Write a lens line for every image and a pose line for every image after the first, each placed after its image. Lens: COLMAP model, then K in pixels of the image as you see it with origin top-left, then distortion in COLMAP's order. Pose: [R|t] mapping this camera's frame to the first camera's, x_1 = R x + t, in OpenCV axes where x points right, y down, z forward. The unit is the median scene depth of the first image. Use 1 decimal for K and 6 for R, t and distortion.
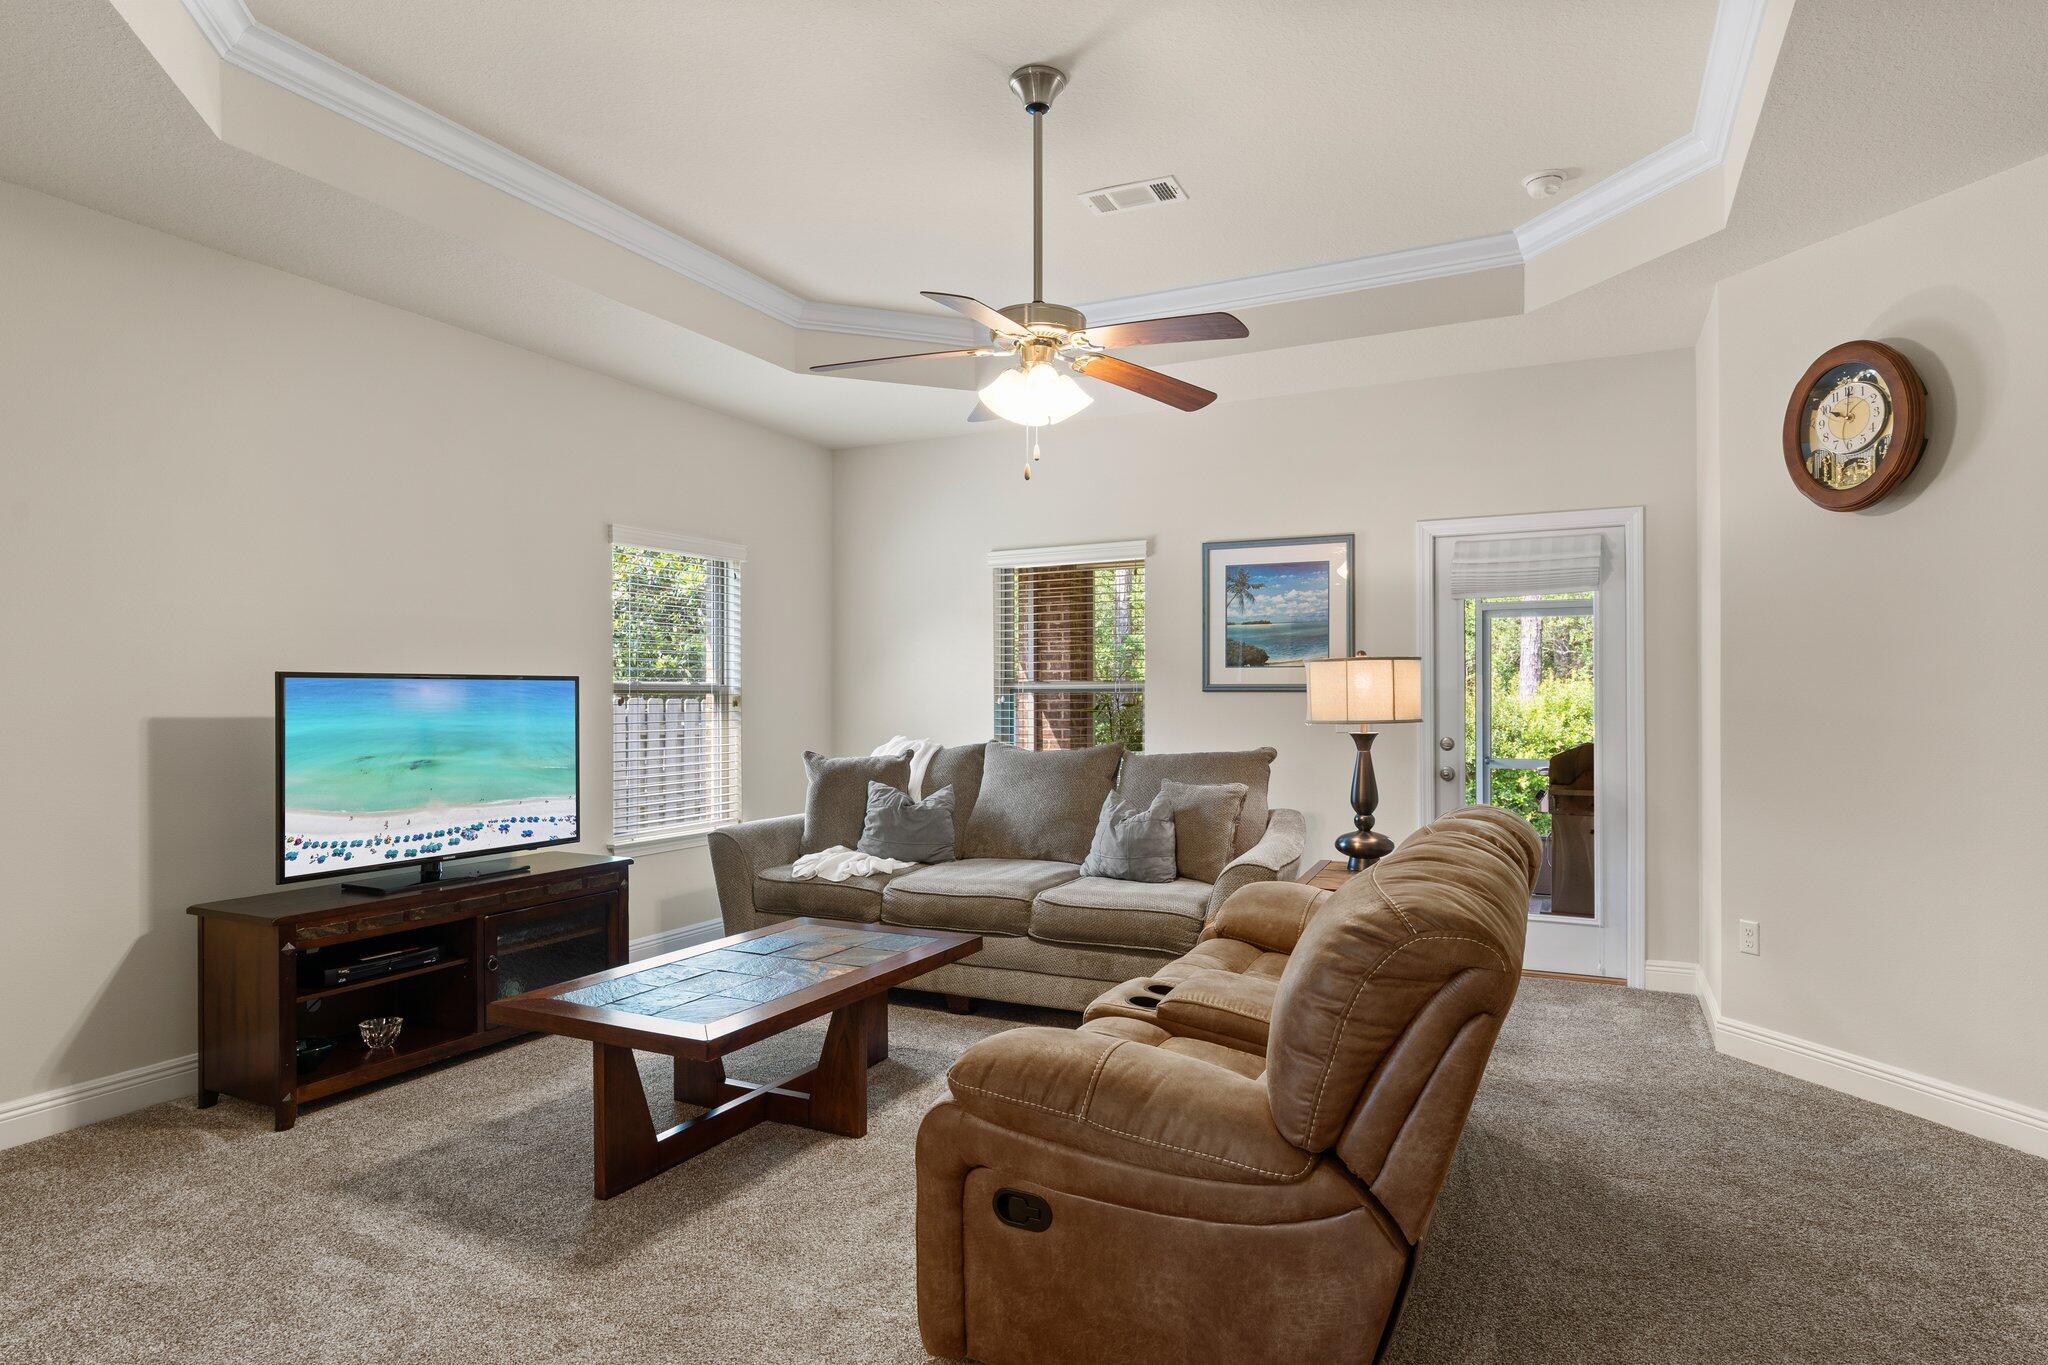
lens RADIAL K [[1133.2, 0, 1028.2], [0, 1133.2, 689.3], [0, 0, 1]] dist [-0.003474, -0.000538]
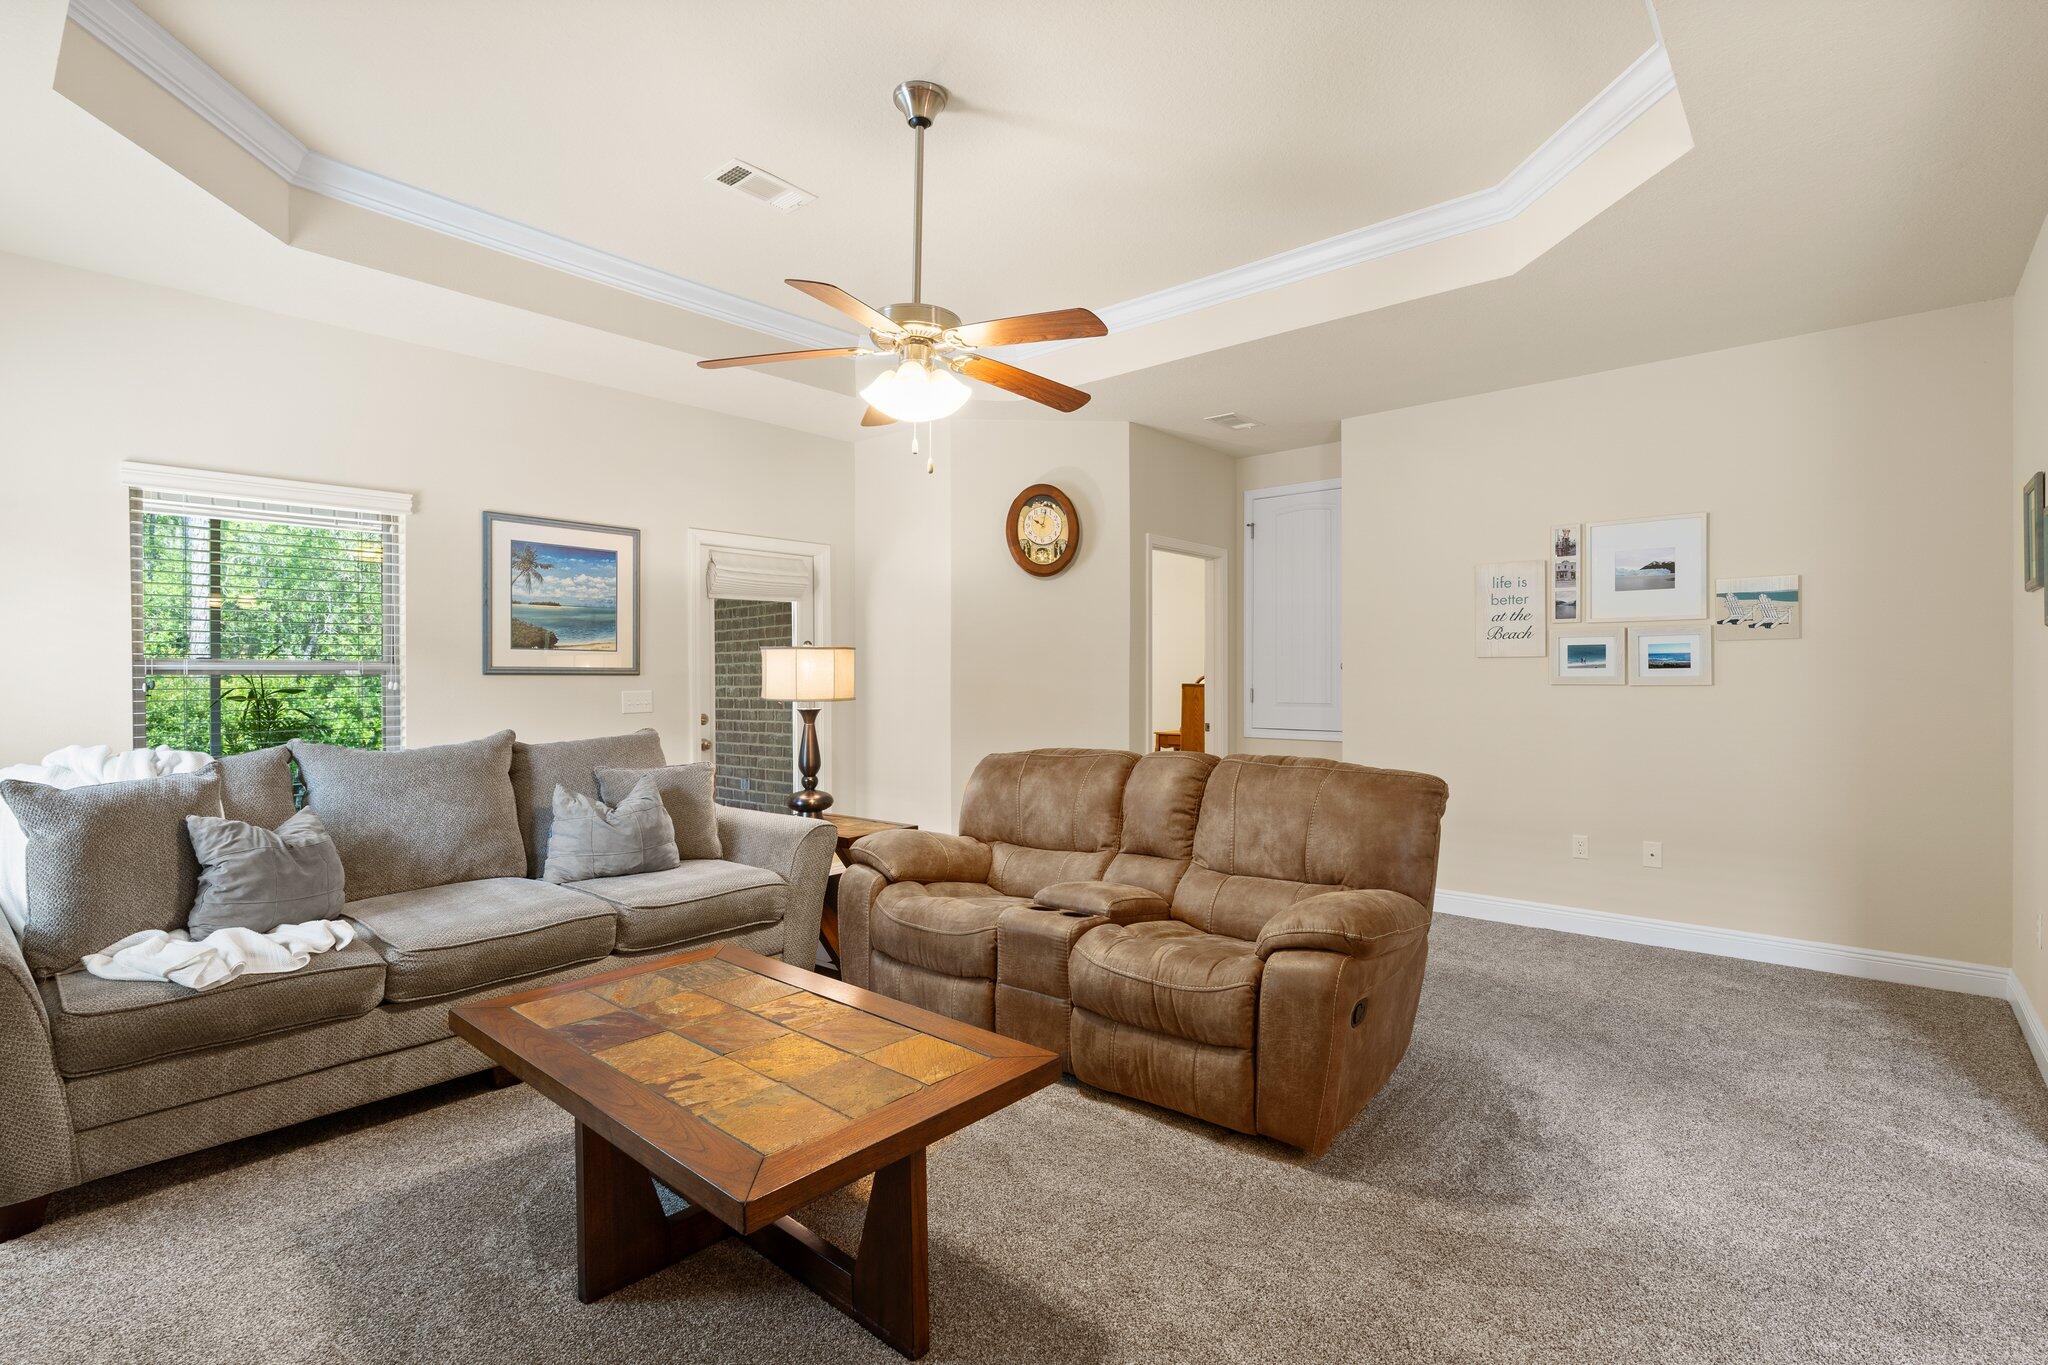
lens RADIAL K [[964.8, 0, 1025.6], [0, 964.8, 675.6], [0, 0, 1]] dist [-0.003663, 0.000230]
pose [[0.261604, 0.002842, 0.965171, -0.558986], [-0.003236, 0.999993, -0.002068, 0.003617], [-0.965170, -0.002582, 0.261612, 0.442637]]
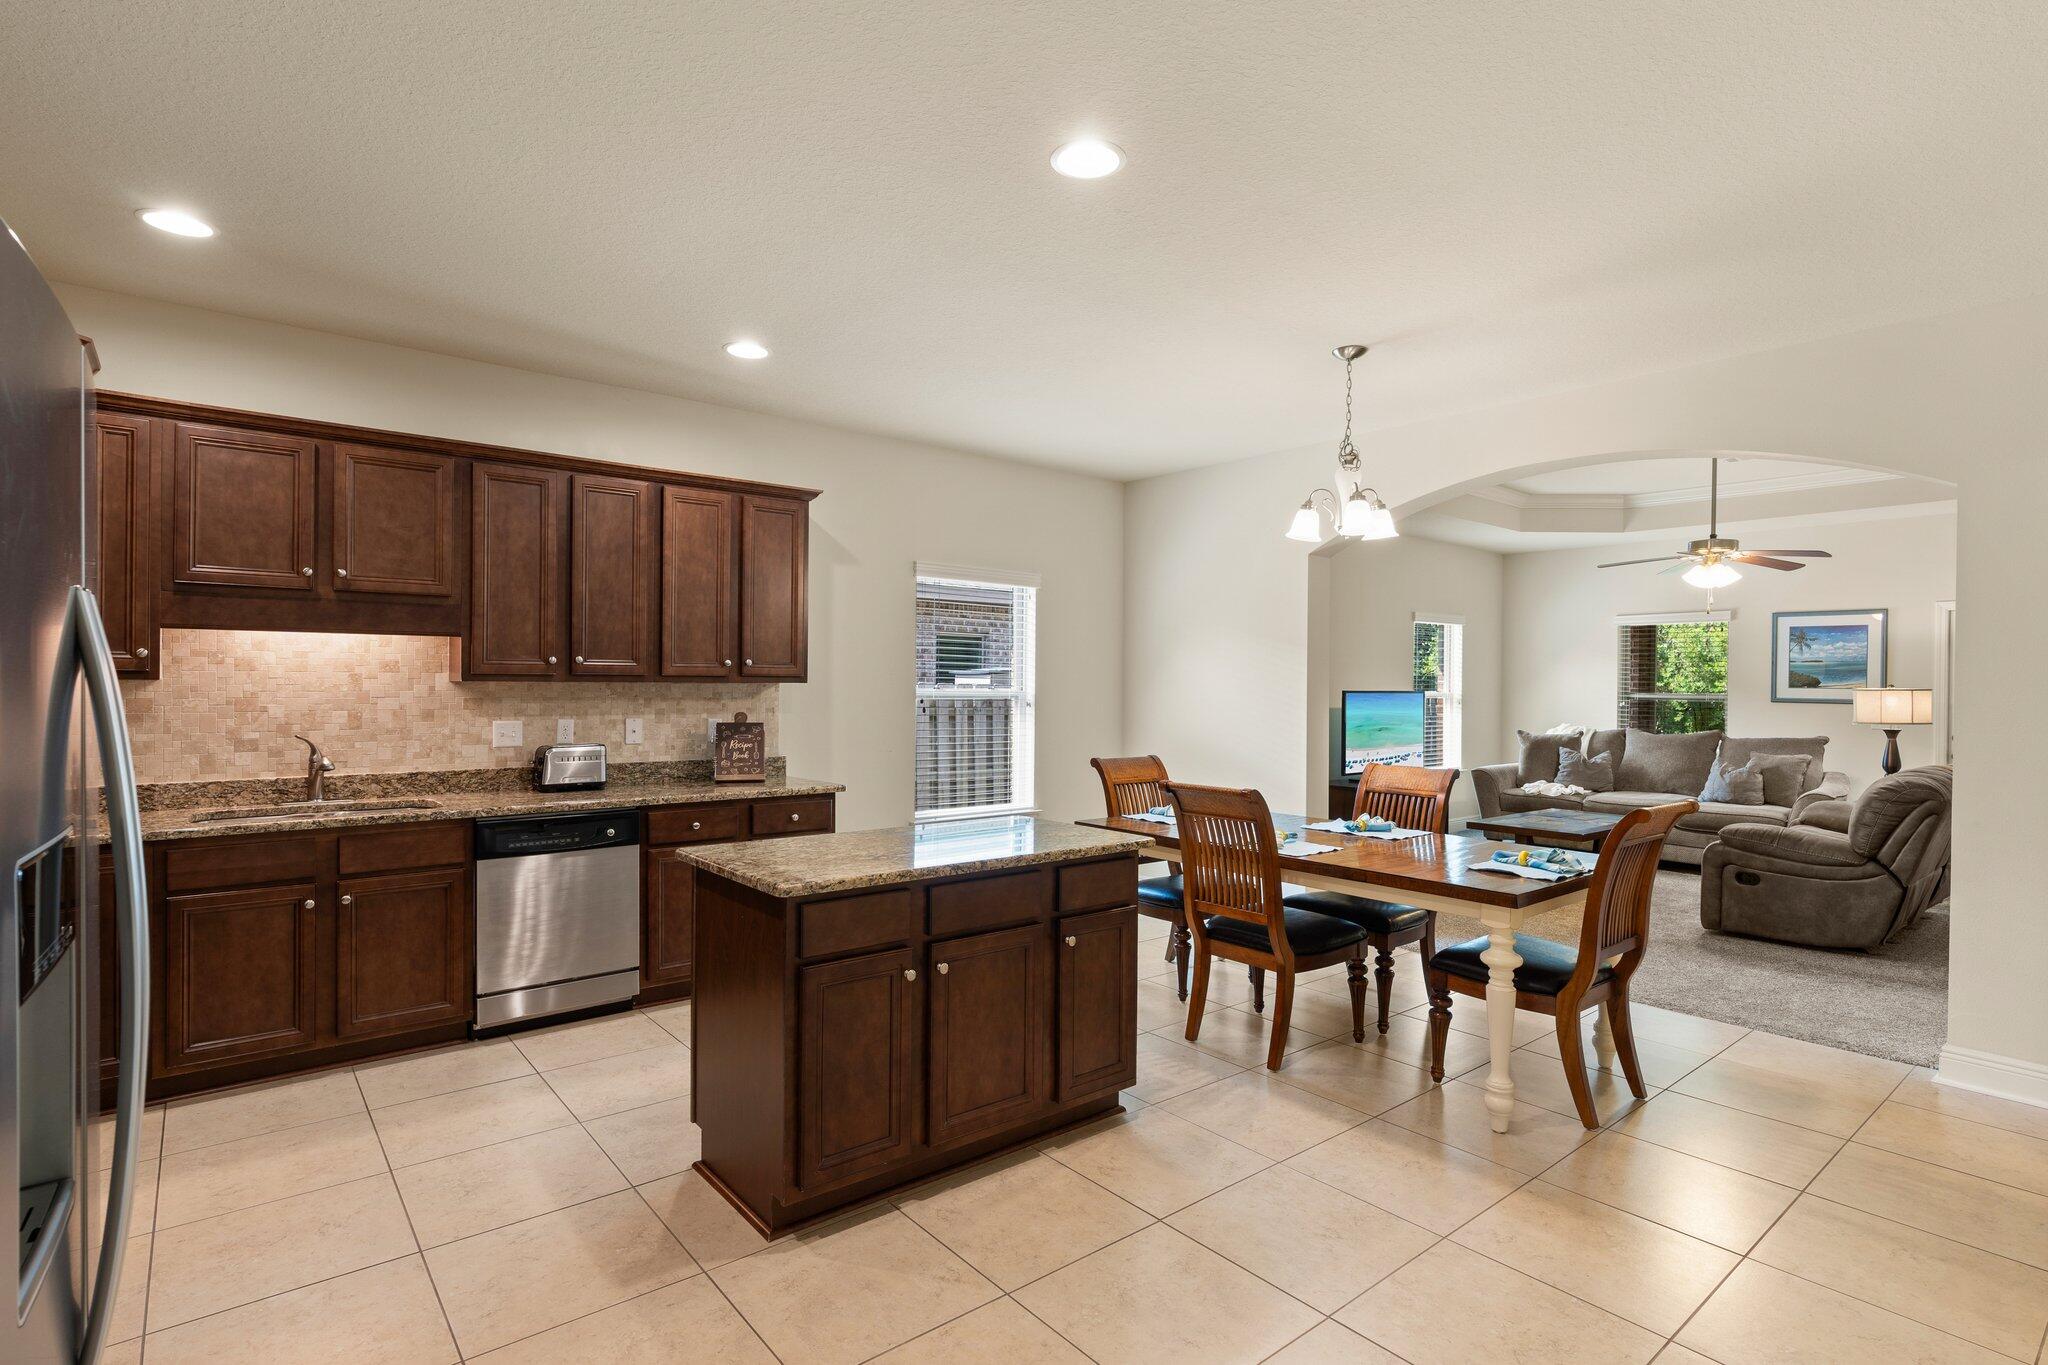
lens RADIAL K [[1008.1, 0, 1023.6], [0, 1008.1, 685.1], [0, 0, 1]] dist [-0.005079, 0.001092]
pose [[0.909366, 0.013066, -0.415793, -0.270121], [-0.010309, 0.999907, 0.008874, -0.028939], [0.415870, -0.003783, 0.909416, -0.936877]]
